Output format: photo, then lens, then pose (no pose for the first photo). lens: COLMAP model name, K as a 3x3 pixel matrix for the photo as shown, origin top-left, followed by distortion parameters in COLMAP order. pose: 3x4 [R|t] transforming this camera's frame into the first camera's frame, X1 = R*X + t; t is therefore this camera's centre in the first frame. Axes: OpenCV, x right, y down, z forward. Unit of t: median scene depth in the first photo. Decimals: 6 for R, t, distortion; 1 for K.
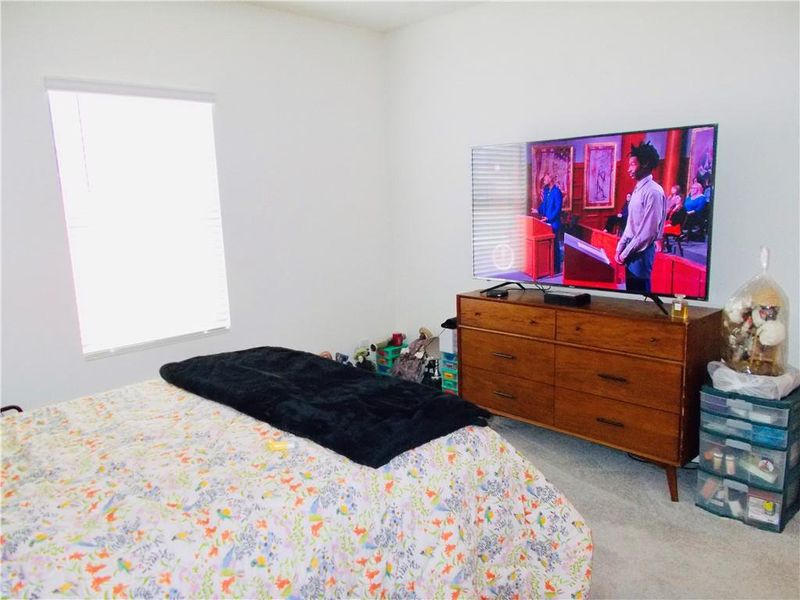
lens RADIAL K [[631.7, 0, 401.2], [0, 631.7, 302.6], [0, 0, 1]] dist [0.008480, -0.008540]
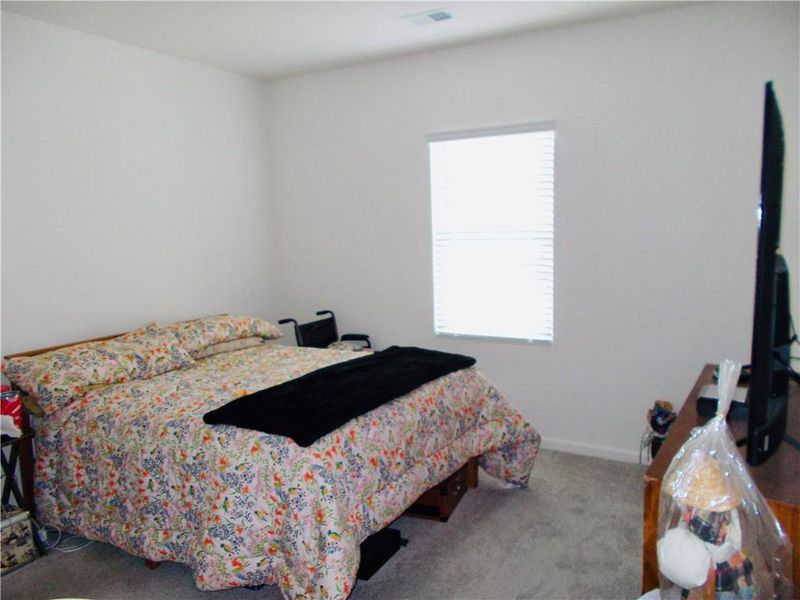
lens RADIAL K [[631.7, 0, 401.2], [0, 631.7, 298.2], [0, 0, 1]] dist [0.008480, -0.008540]
pose [[0.272152, 0.145012, -0.951265, 0.806797], [-0.148824, 0.983028, 0.107276, -0.134302], [0.950676, 0.112376, 0.289114, 0.564804]]
